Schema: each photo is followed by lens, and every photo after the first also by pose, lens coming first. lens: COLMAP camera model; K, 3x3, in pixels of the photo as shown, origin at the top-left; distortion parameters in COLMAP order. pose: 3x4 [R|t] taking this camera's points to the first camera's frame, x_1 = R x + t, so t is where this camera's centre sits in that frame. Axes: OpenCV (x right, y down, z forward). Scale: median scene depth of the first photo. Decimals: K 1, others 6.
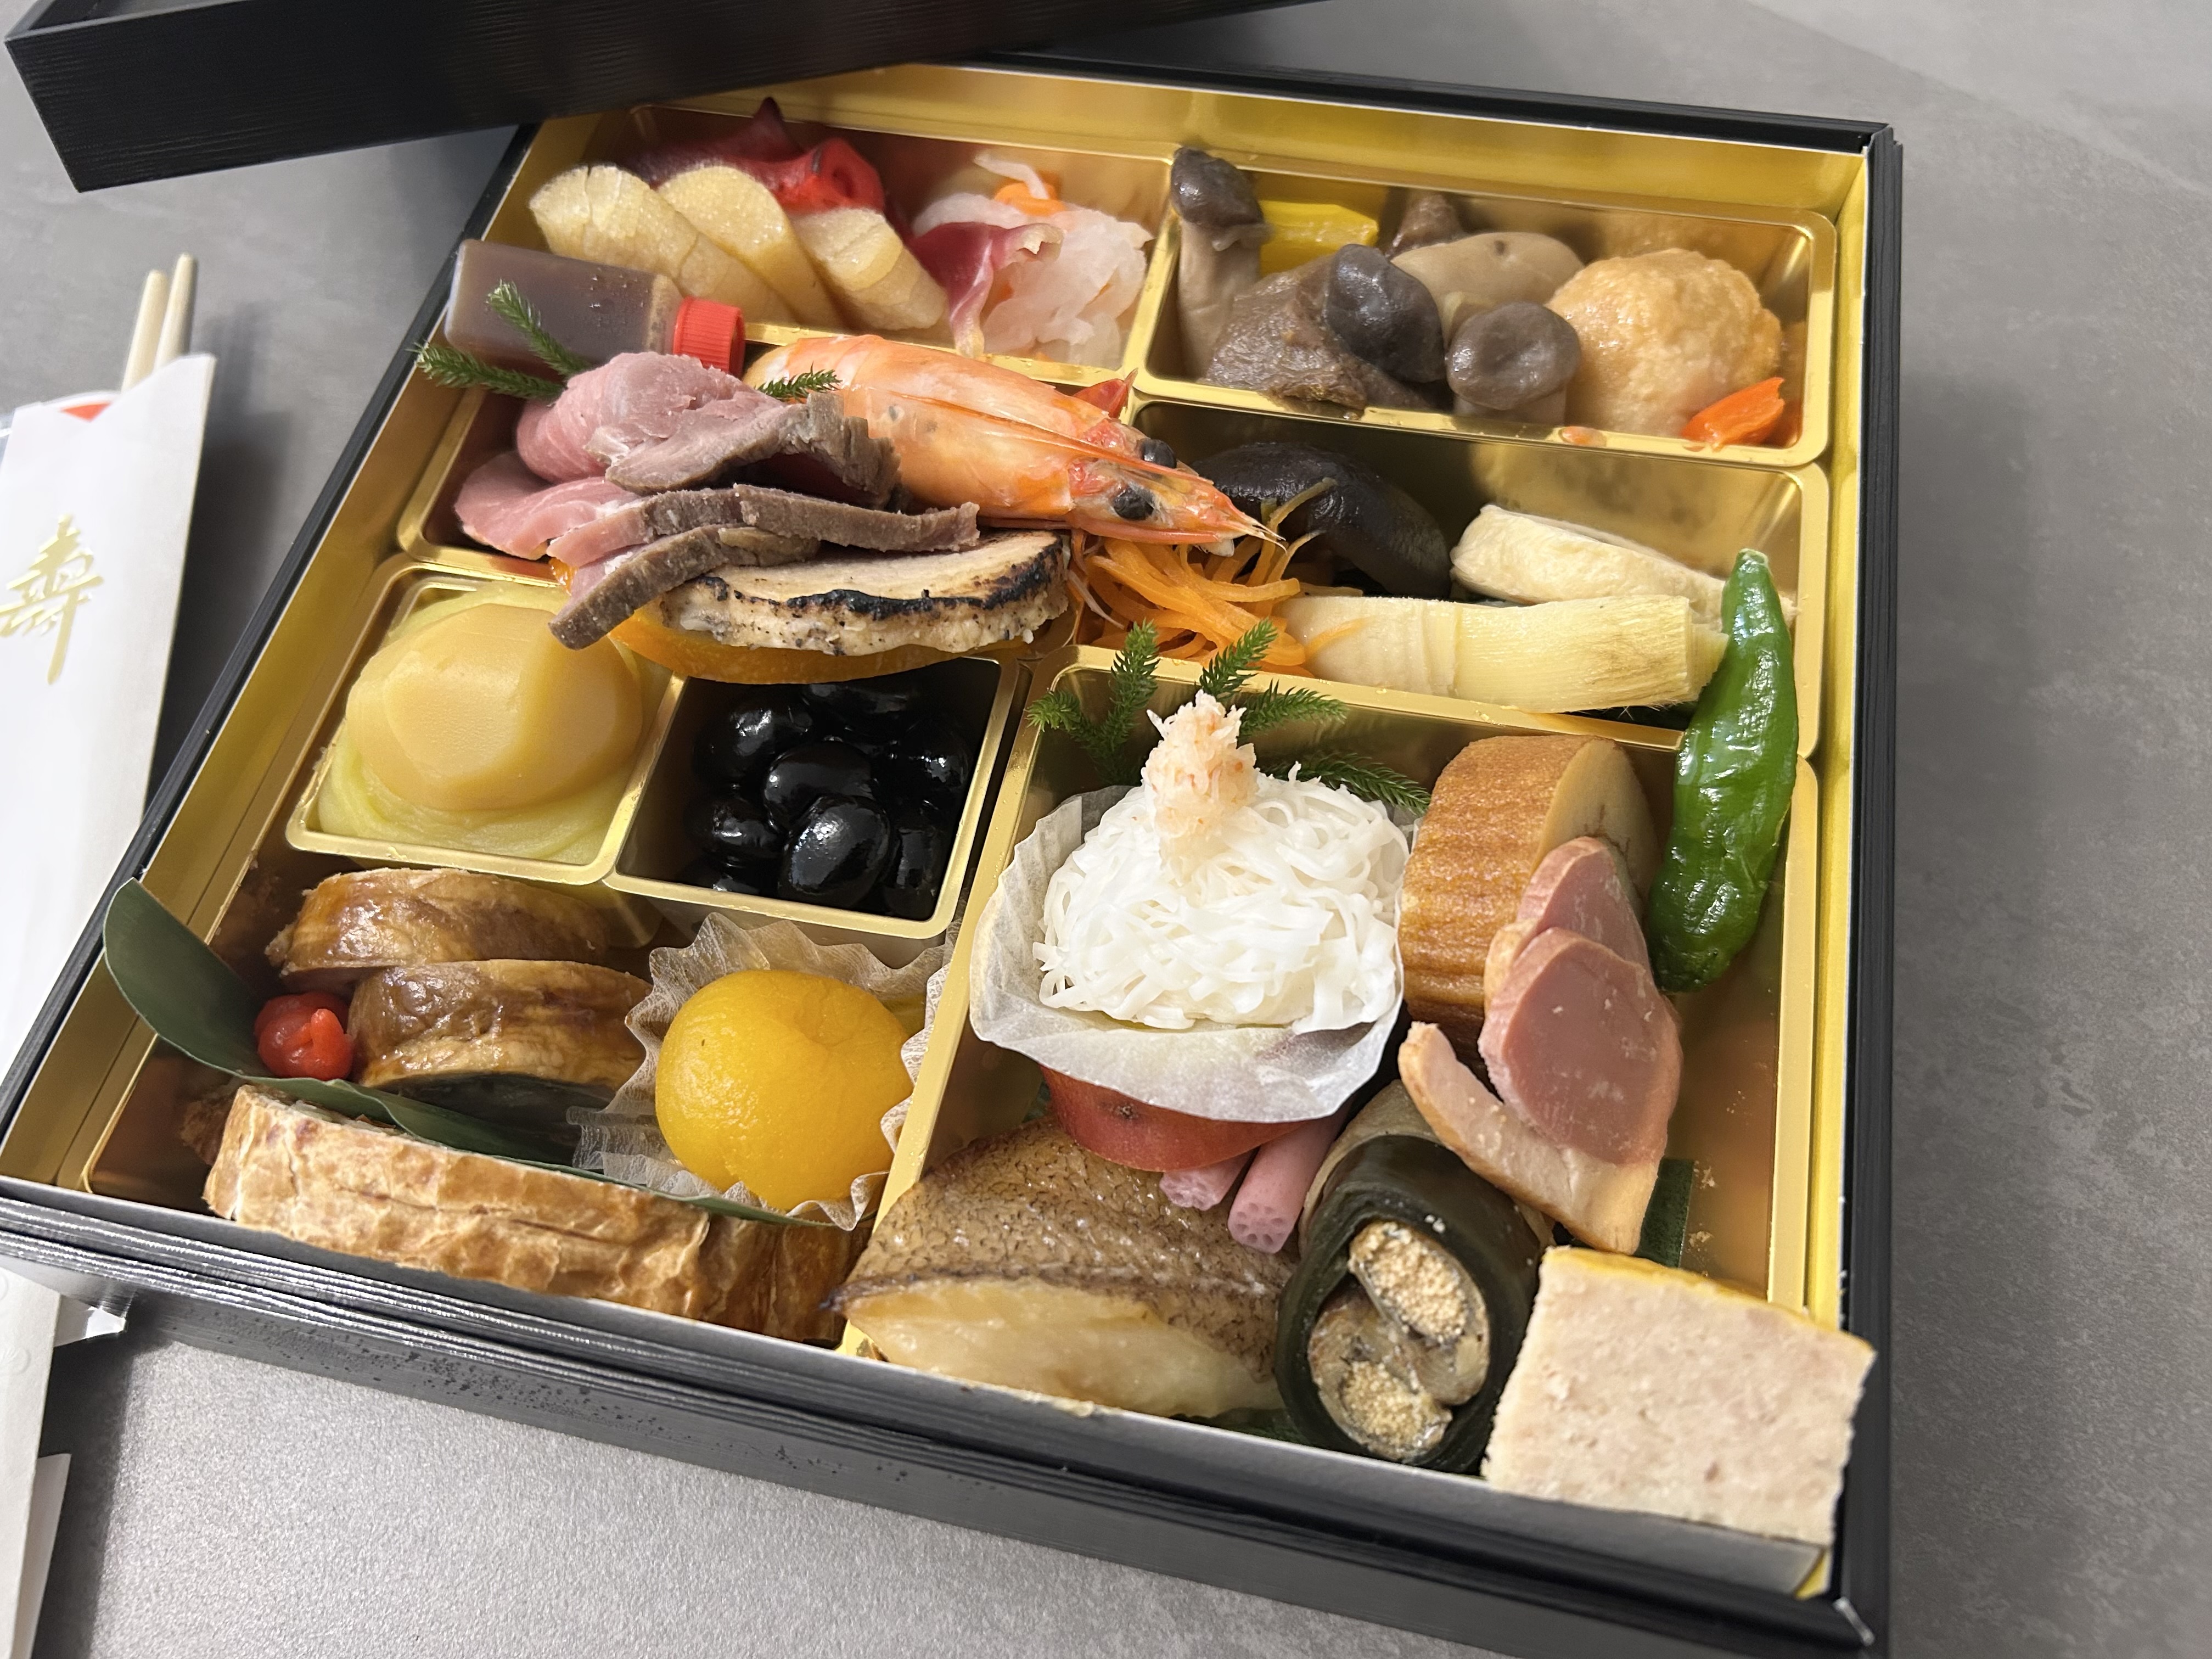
lens RADIAL K [[1687.1, 0, 1123.2], [0, 1687.1, 817.7], [0, 0, 1]] dist [0.041796, -0.067968]
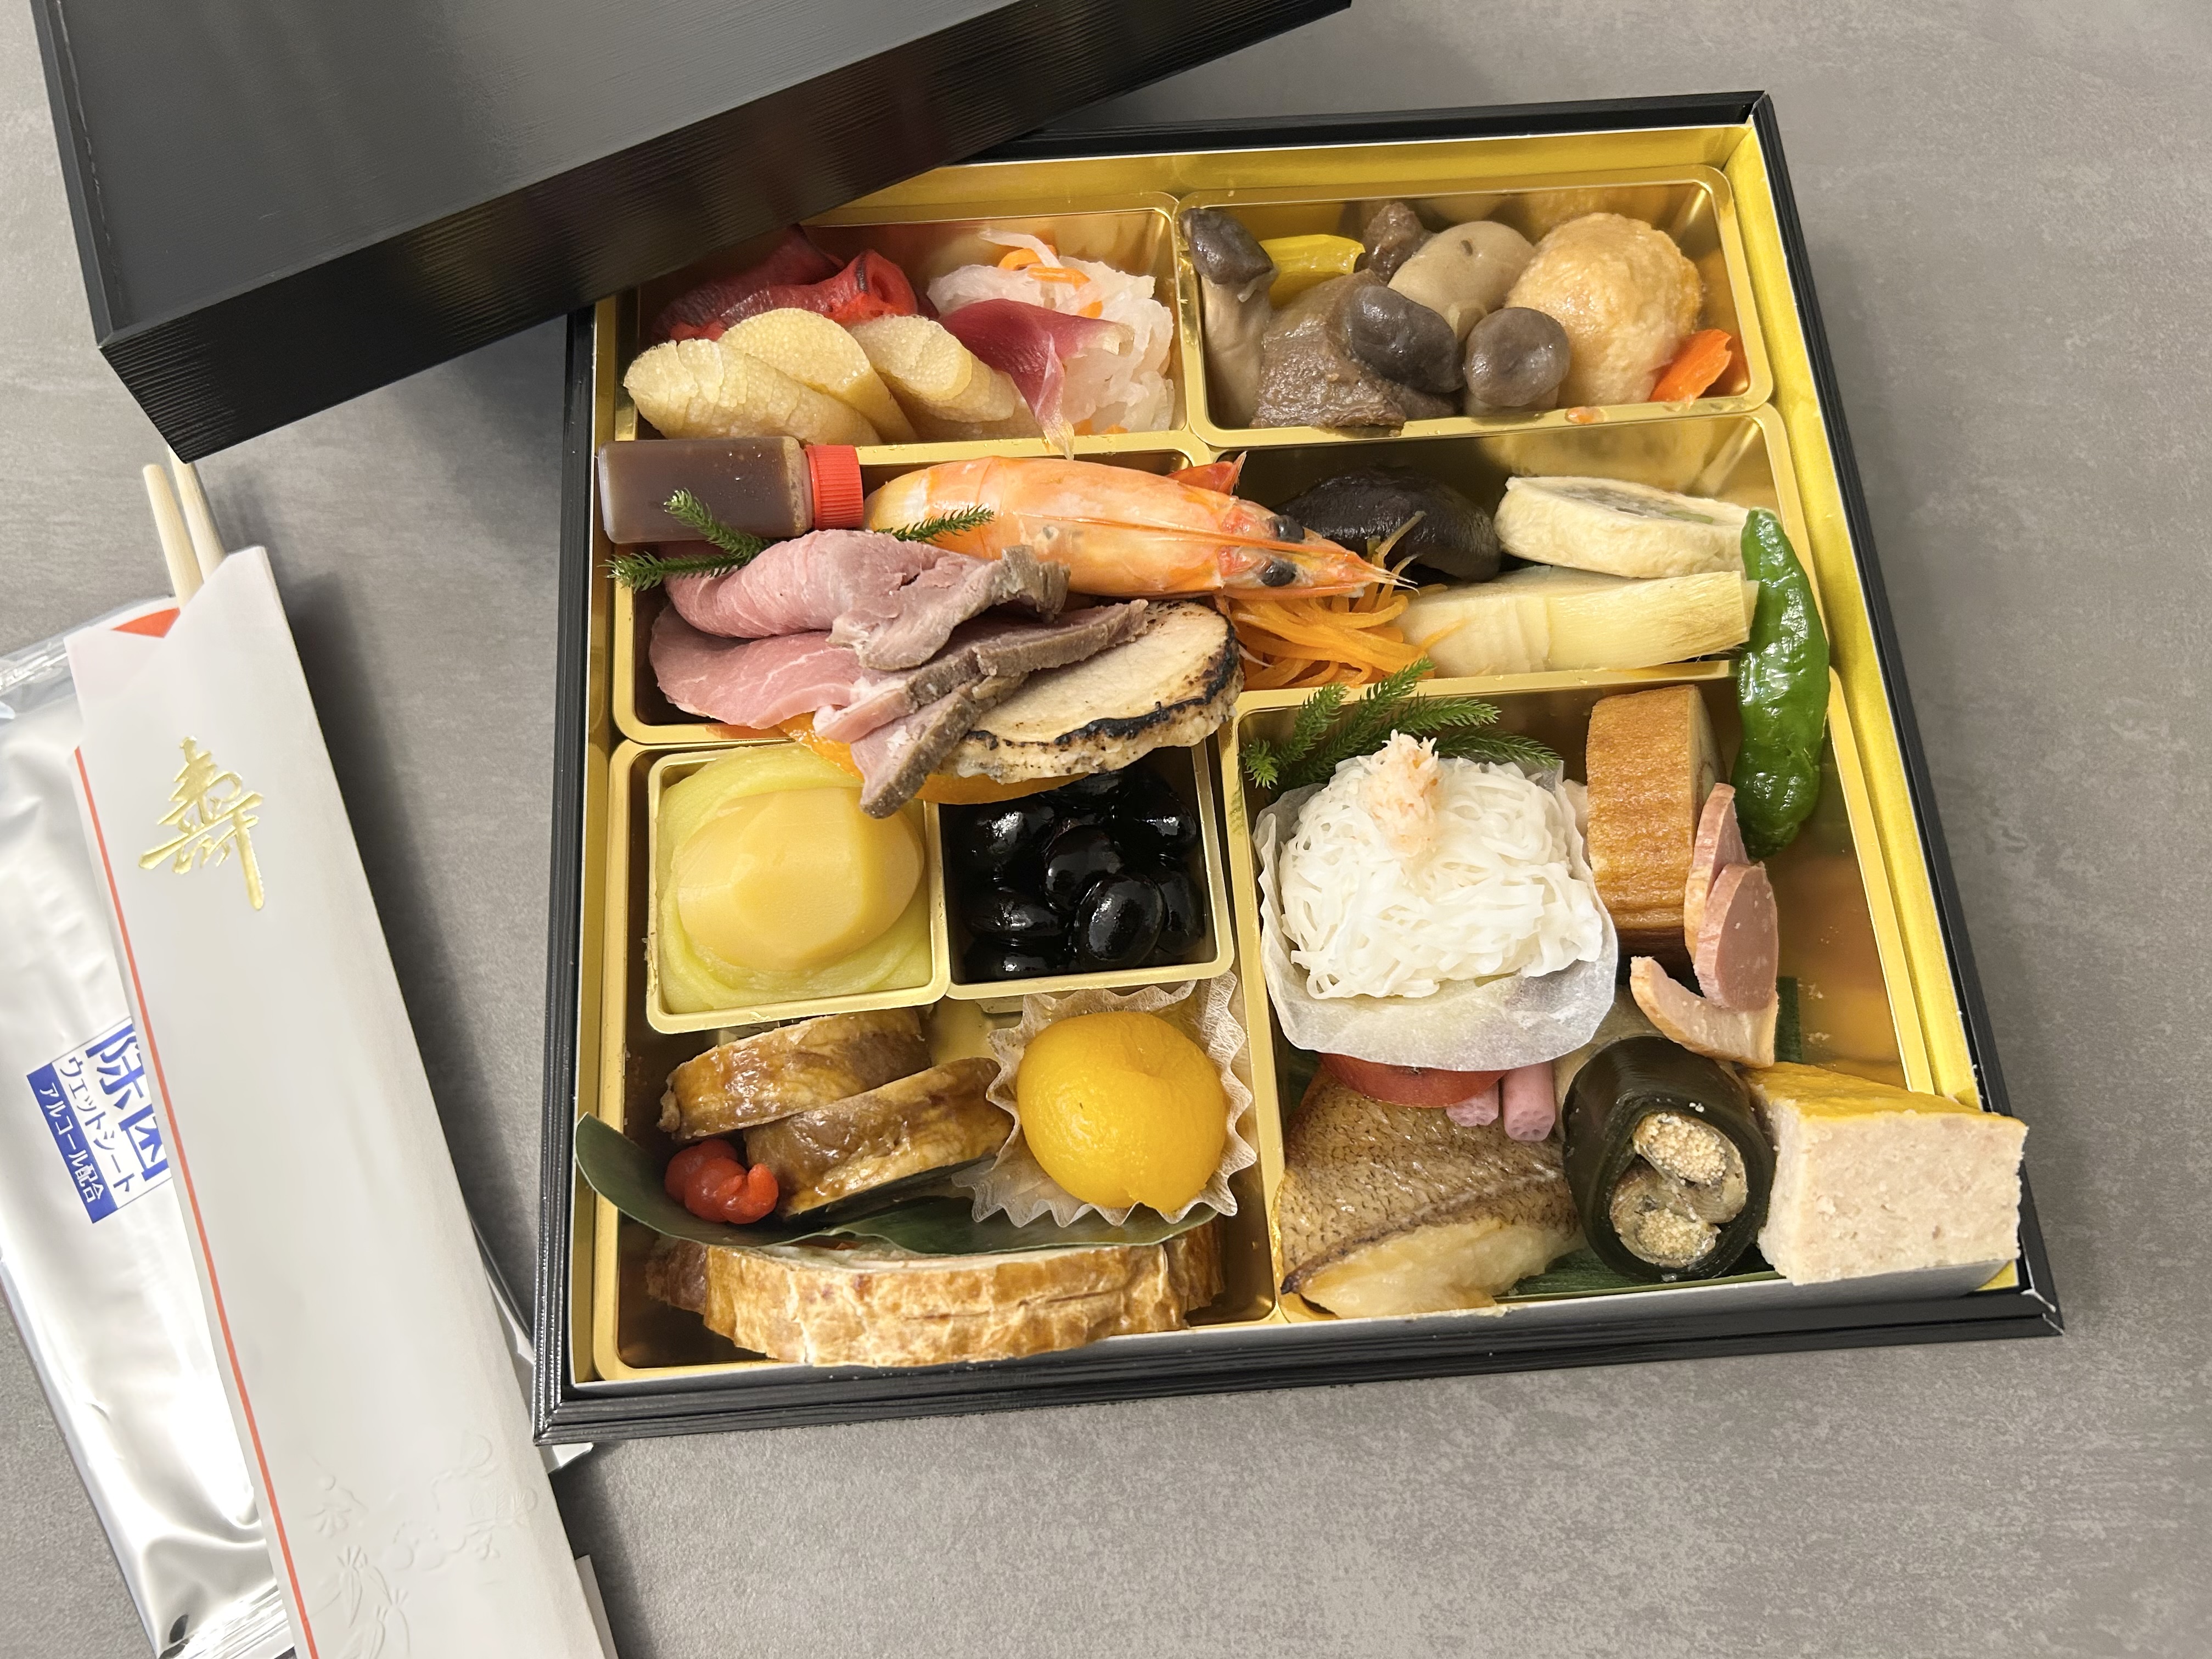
lens RADIAL K [[1687.1, 0, 1111.5], [0, 1687.1, 787.7], [0, 0, 1]] dist [0.041796, -0.067968]
pose [[0.957539, -0.243841, 0.153822, -0.338327], [0.216472, 0.960472, 0.175021, -0.284392], [-0.190419, -0.134292, 0.972474, -0.163457]]
